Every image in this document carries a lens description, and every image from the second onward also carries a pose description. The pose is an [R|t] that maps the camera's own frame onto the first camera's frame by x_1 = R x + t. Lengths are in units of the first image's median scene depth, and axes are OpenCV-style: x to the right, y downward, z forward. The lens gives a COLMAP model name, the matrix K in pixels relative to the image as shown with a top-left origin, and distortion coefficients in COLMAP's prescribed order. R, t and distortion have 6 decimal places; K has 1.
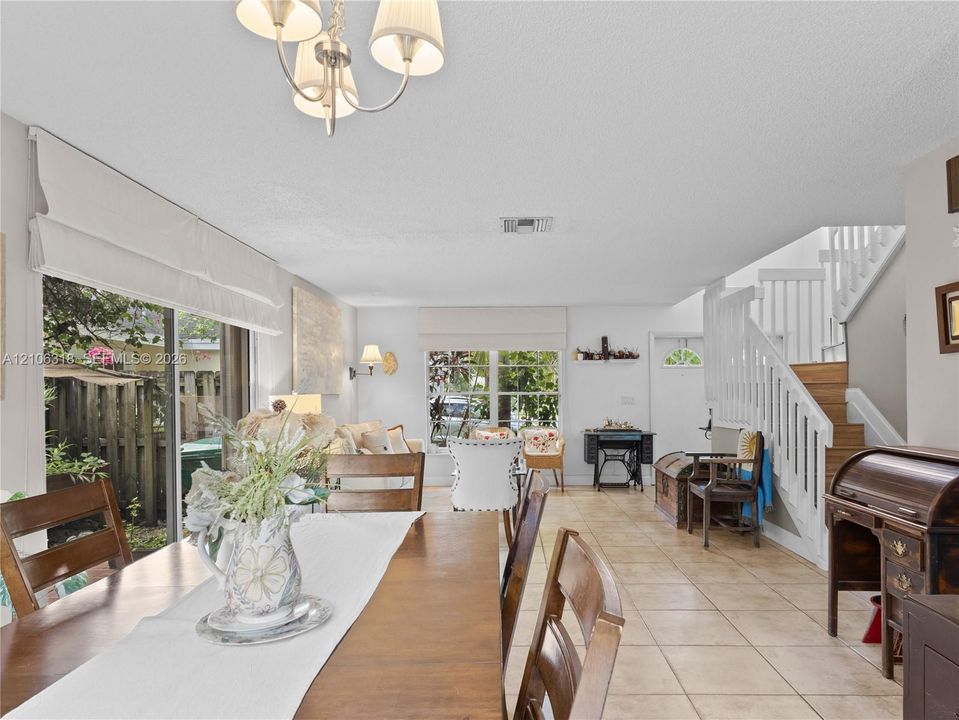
lens RADIAL K [[591.9, 0, 516.6], [0, 591.9, 391.3], [0, 0, 1]] dist [-0.001920, -0.000692]
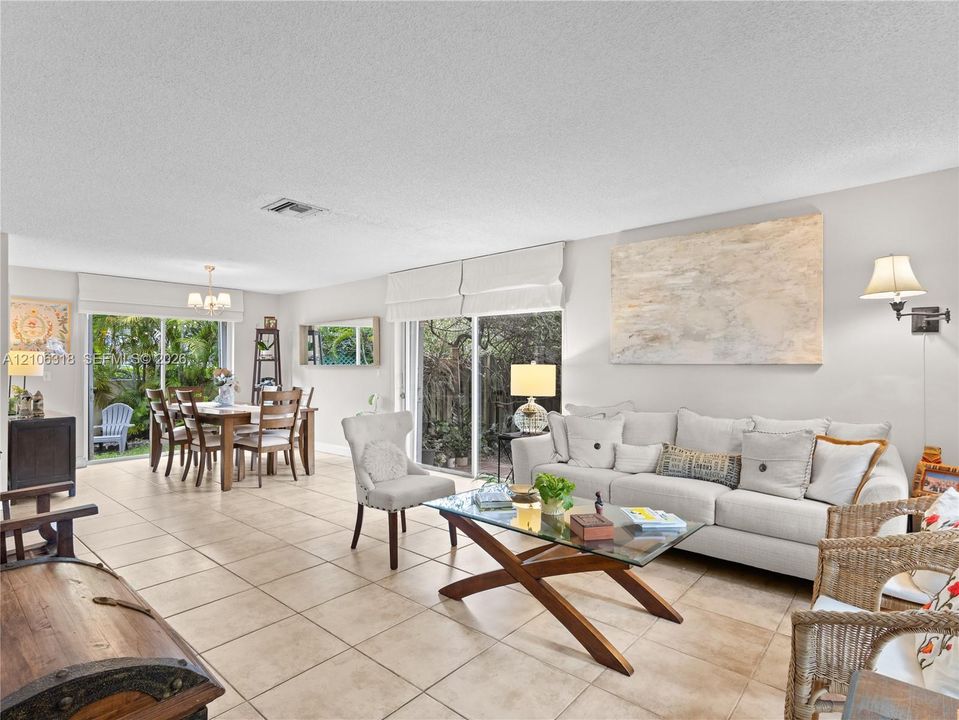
lens RADIAL K [[508.1, 0, 481.5], [0, 508.1, 360.9], [0, 0, 1]] dist [0.000027, 0.006221]
pose [[-0.666949, 0.007766, -0.745063, 0.269188], [0.010921, 0.999940, 0.000646, -0.001755], [0.745024, -0.007706, -0.666994, 1.050341]]
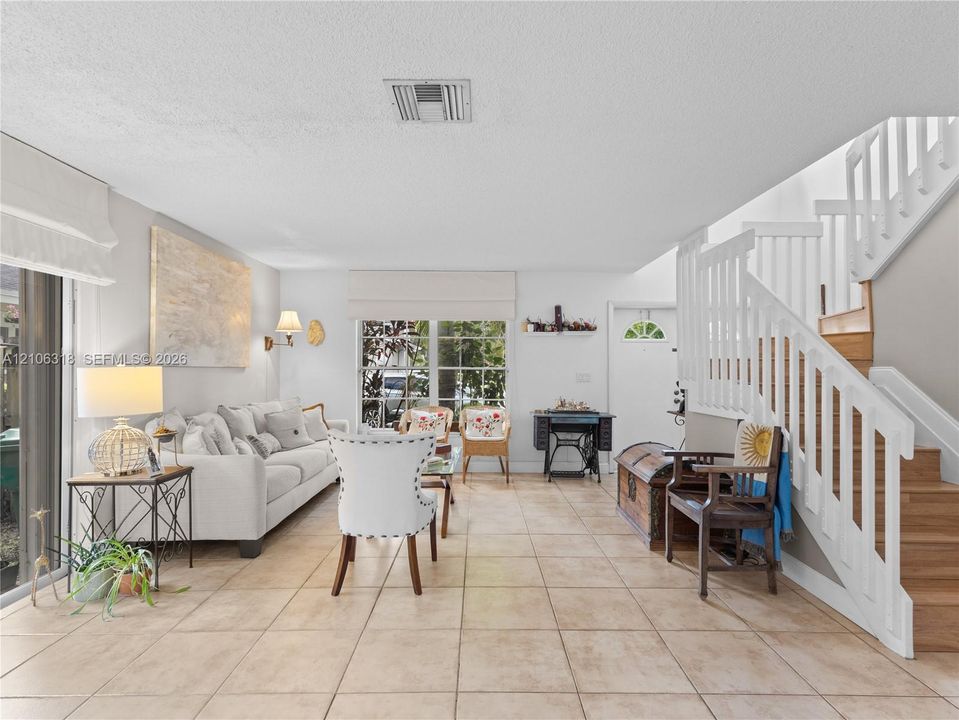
lens RADIAL K [[508.1, 0, 486.9], [0, 508.1, 362.2], [0, 0, 1]] dist [0.000027, 0.006221]
pose [[0.999934, 0.010675, 0.004232, 0.043005], [-0.010635, 0.999900, -0.009330, 0.000950], [-0.004331, 0.009285, 0.999948, 0.258788]]
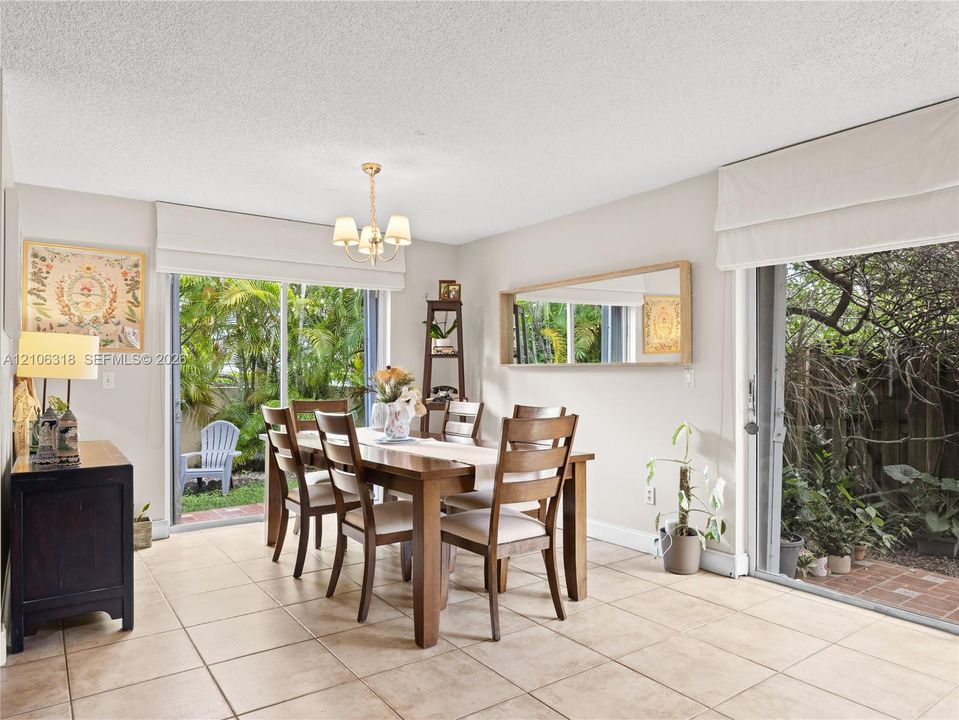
lens RADIAL K [[626.5, 0, 473.9], [0, 626.5, 375.0], [0, 0, 1]] dist [-0.002108, 0.005695]
pose [[-0.826380, 0.013272, -0.562956, 0.170172], [0.008579, 0.999903, 0.010979, 0.007557], [0.563047, 0.004243, -0.826414, 0.648482]]
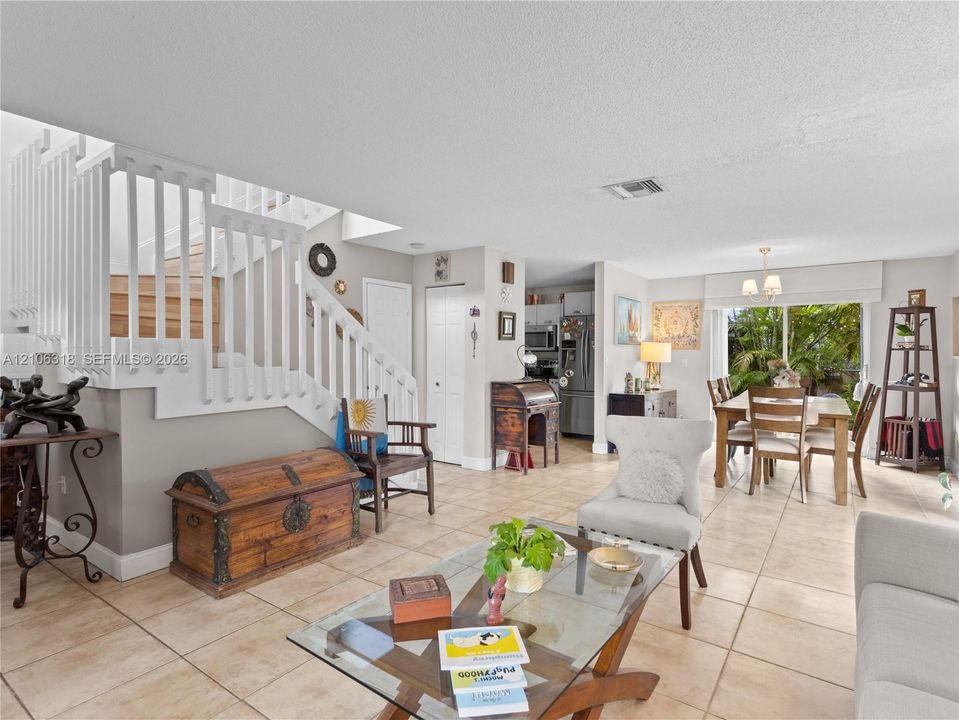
lens RADIAL K [[508.1, 0, 474.6], [0, 508.1, 357.9], [0, 0, 1]] dist [0.000027, 0.006221]
pose [[-0.801051, 0.001554, 0.598594, -0.156764], [0.003271, 0.999993, 0.001781, 0.002170], [-0.598587, 0.003385, -0.801050, 1.044533]]
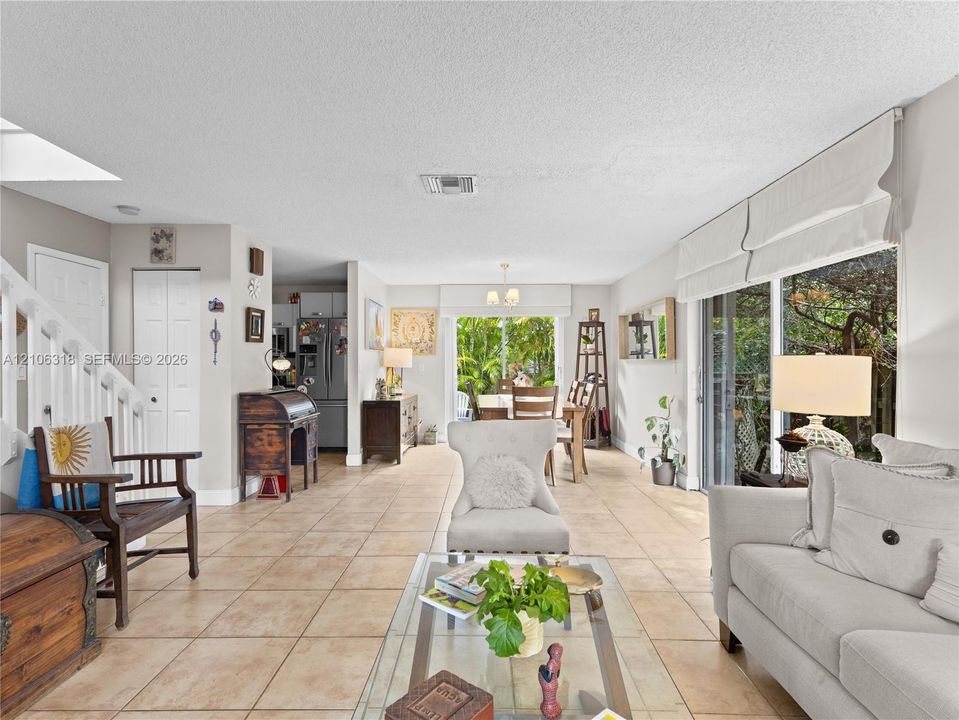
lens RADIAL K [[508.1, 0, 477.6], [0, 508.1, 357.9], [0, 0, 1]] dist [0.000027, 0.006221]
pose [[-0.999507, 0.012799, 0.028662, -0.027555], [0.012540, 0.999879, -0.009195, 0.005932], [-0.028777, -0.008831, -0.999547, 1.027527]]
